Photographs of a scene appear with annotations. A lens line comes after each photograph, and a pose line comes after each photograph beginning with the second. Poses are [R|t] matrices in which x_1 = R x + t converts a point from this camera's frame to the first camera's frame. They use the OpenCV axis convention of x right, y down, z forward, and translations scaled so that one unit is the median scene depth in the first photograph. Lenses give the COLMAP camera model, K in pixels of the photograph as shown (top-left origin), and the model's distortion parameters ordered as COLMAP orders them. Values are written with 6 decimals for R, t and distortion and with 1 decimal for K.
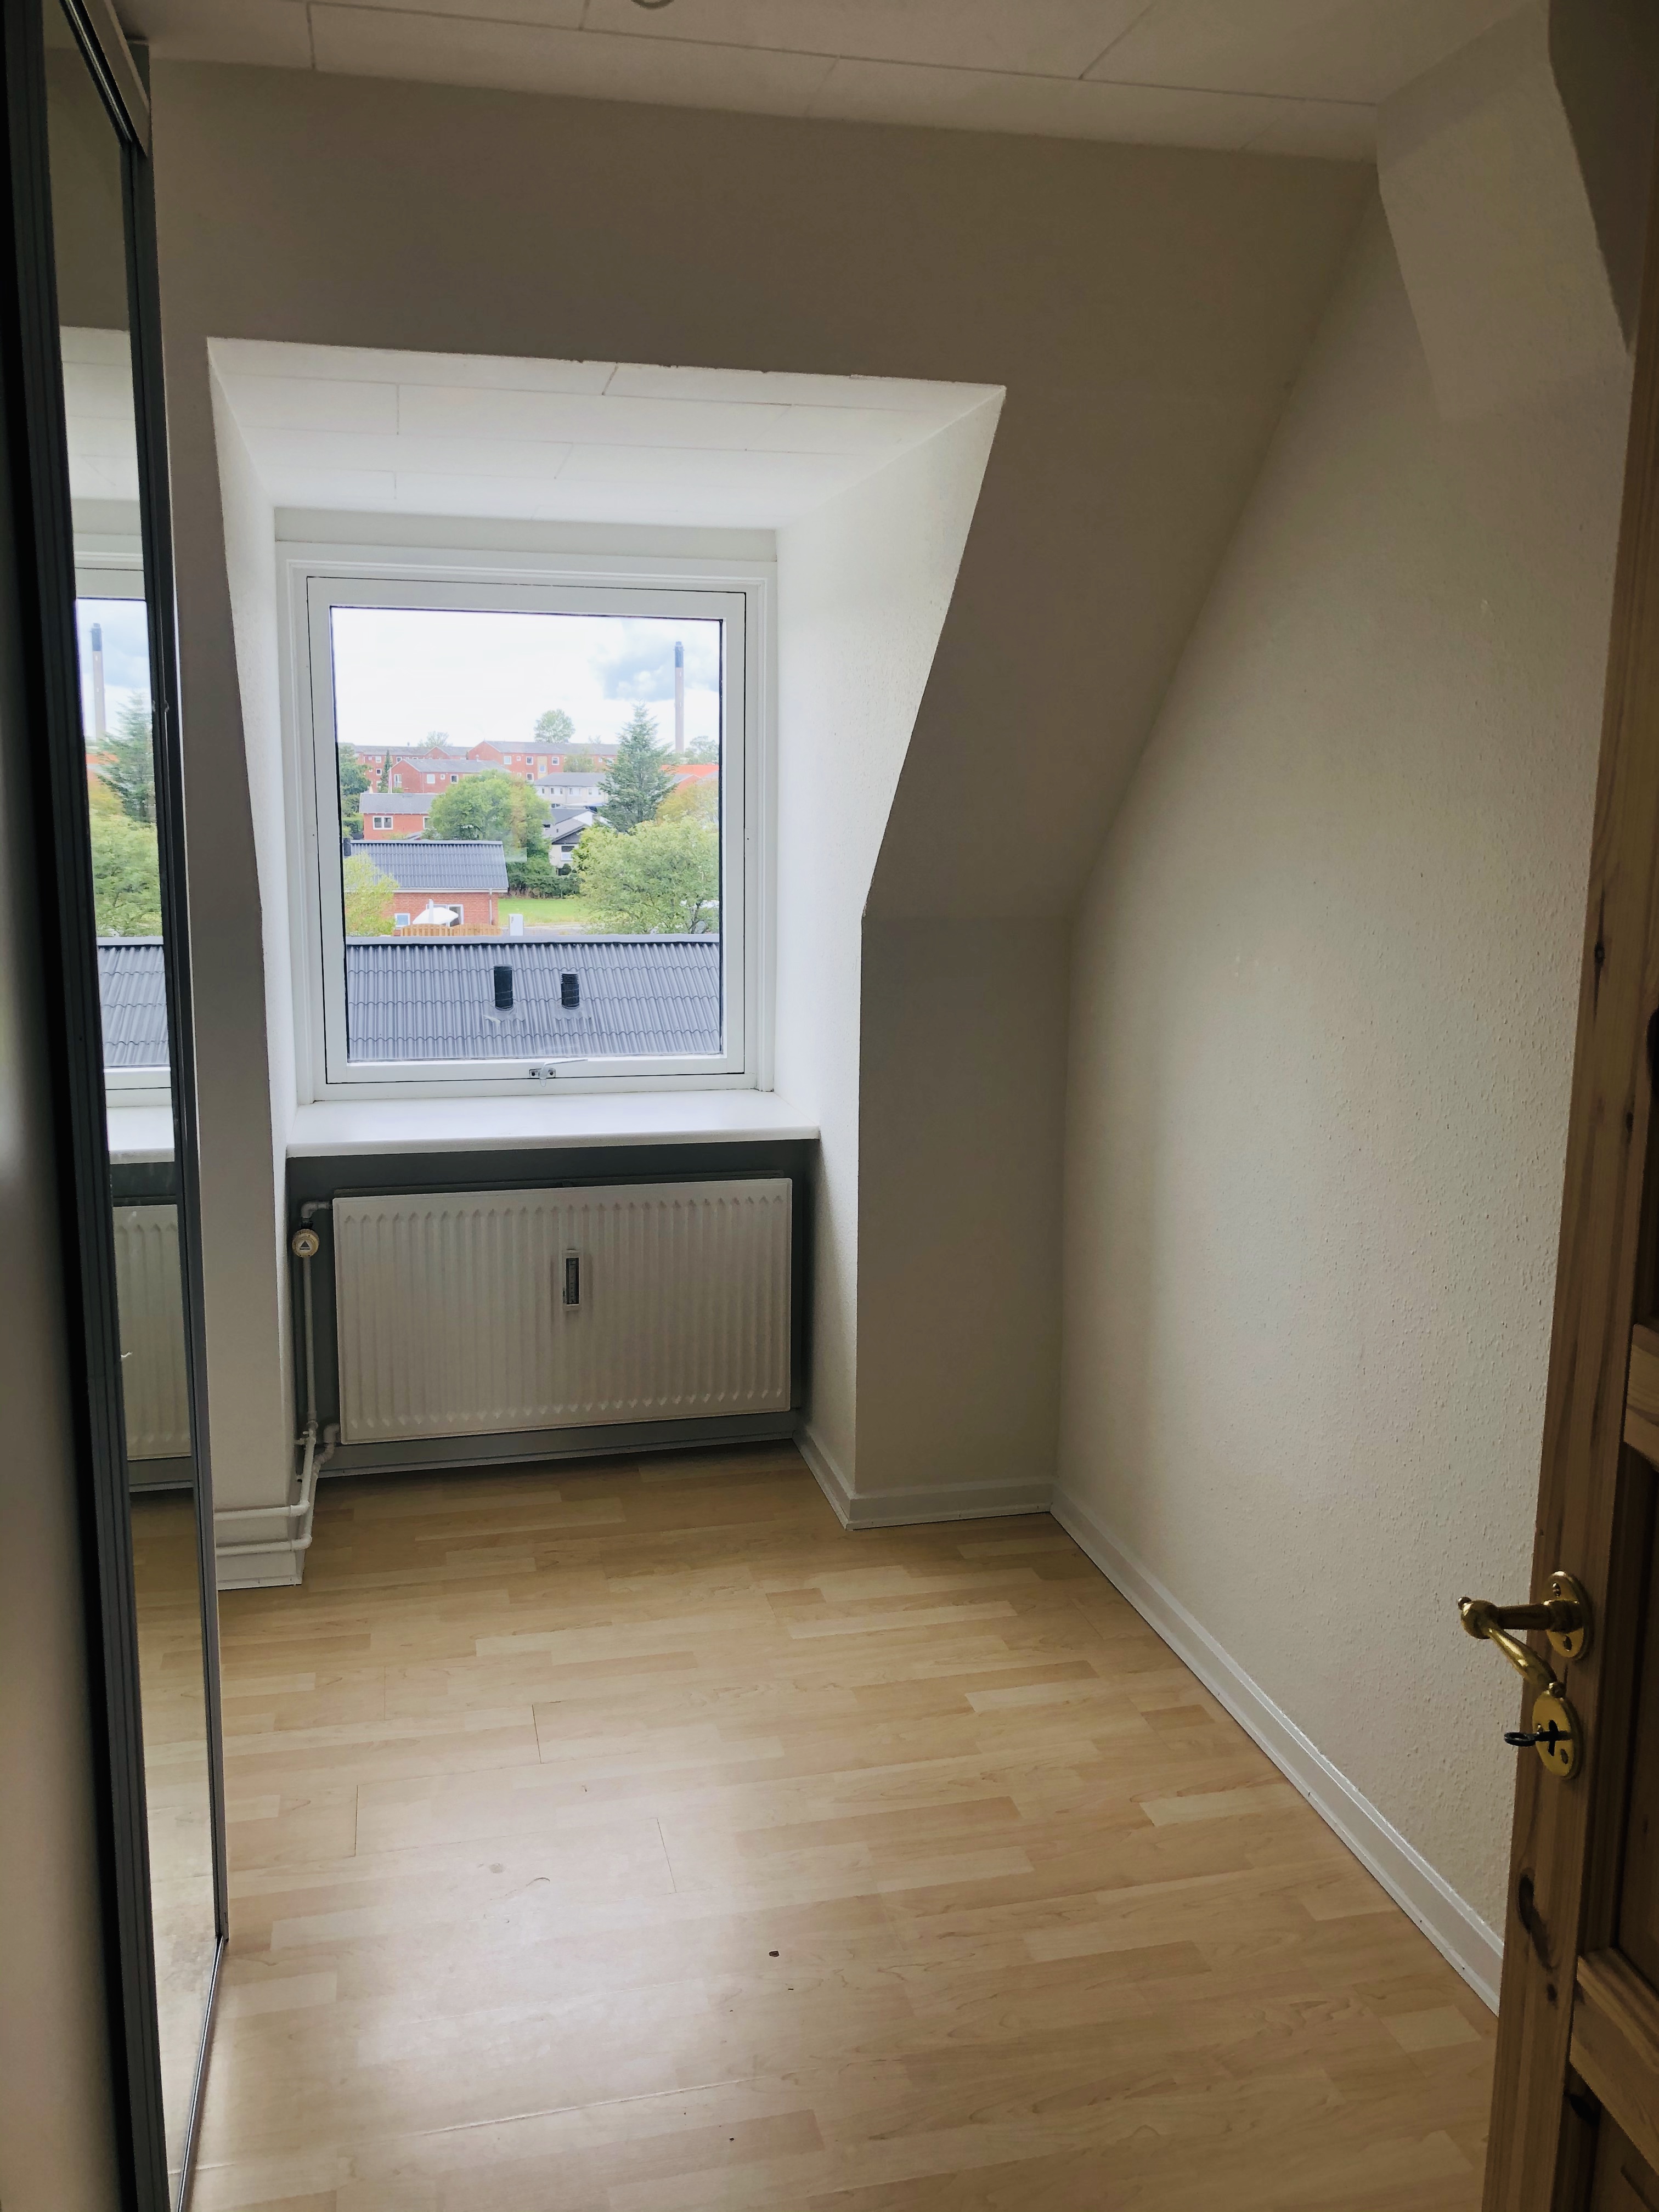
lens RADIAL K [[1801.1, 0, 824.4], [0, 1801.1, 1096.8], [0, 0, 1]] dist [0.055167, -0.070396]
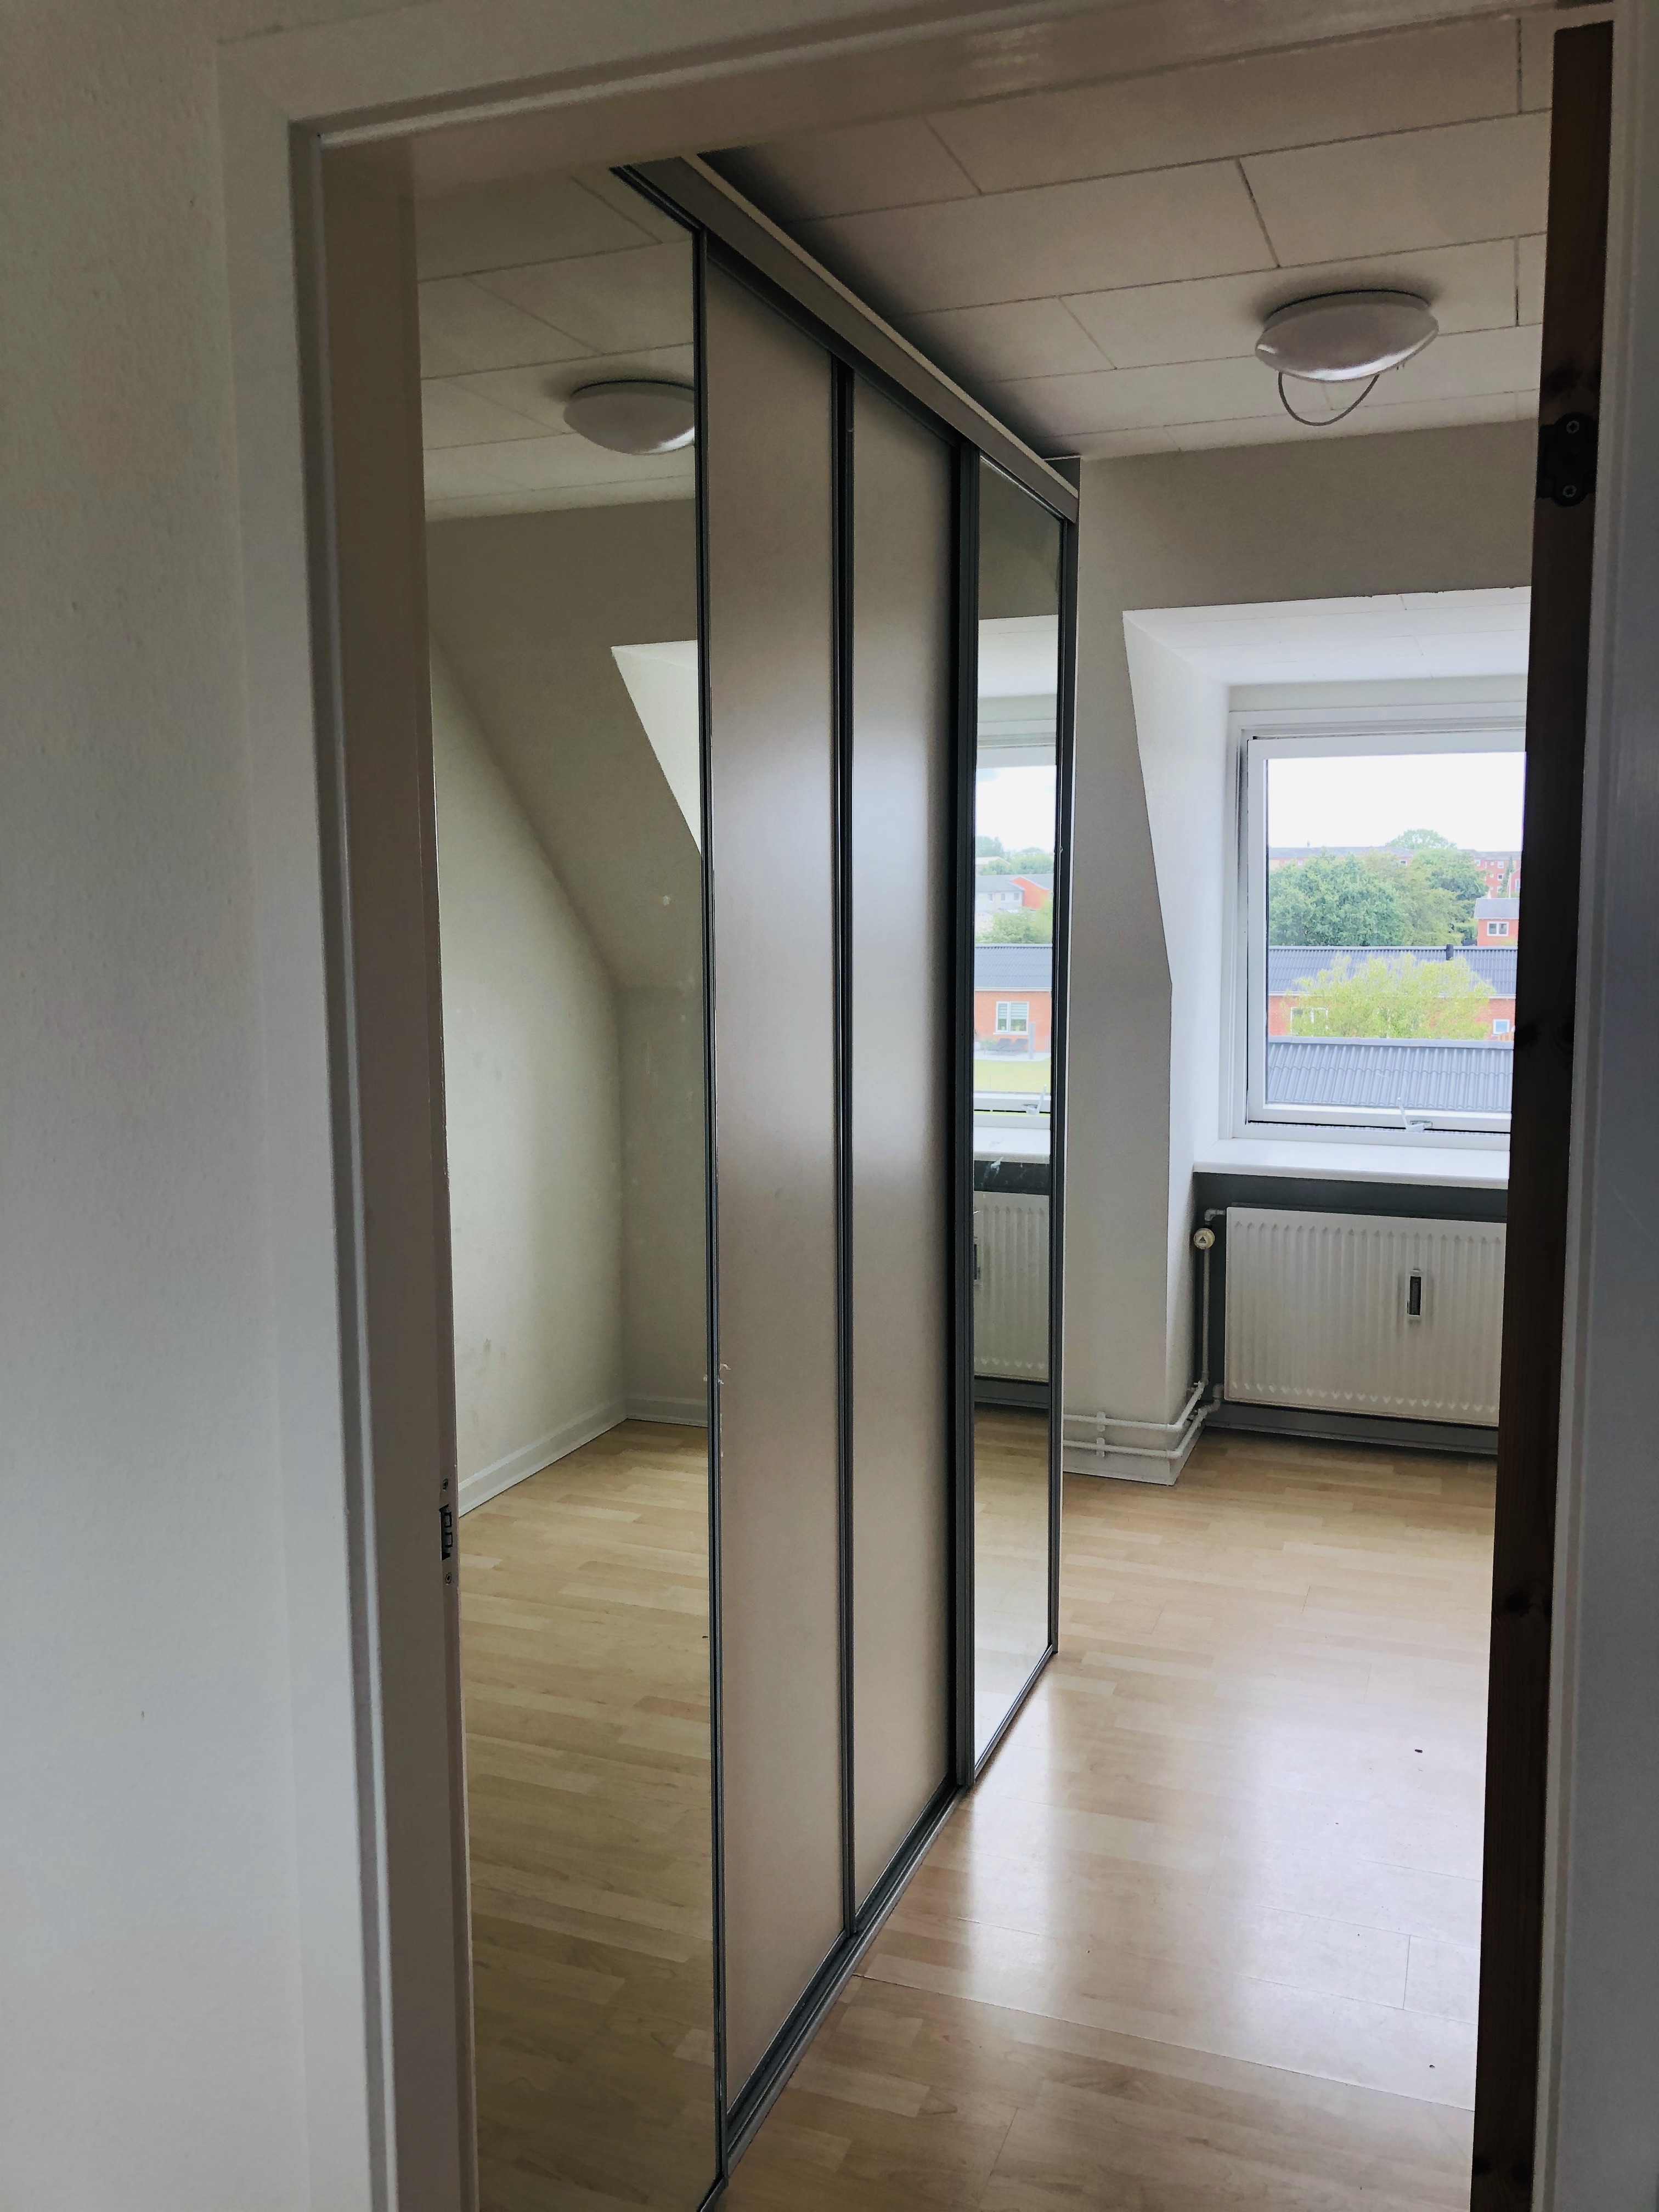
lens RADIAL K [[1801.1, 0, 826.2], [0, 1801.1, 1099.8], [0, 0, 1]] dist [0.055167, -0.070396]
pose [[0.830122, 0.054054, -0.554955, 0.208315], [-0.085036, 0.995920, -0.030196, 0.042971], [0.551059, 0.072258, 0.831332, -0.252920]]
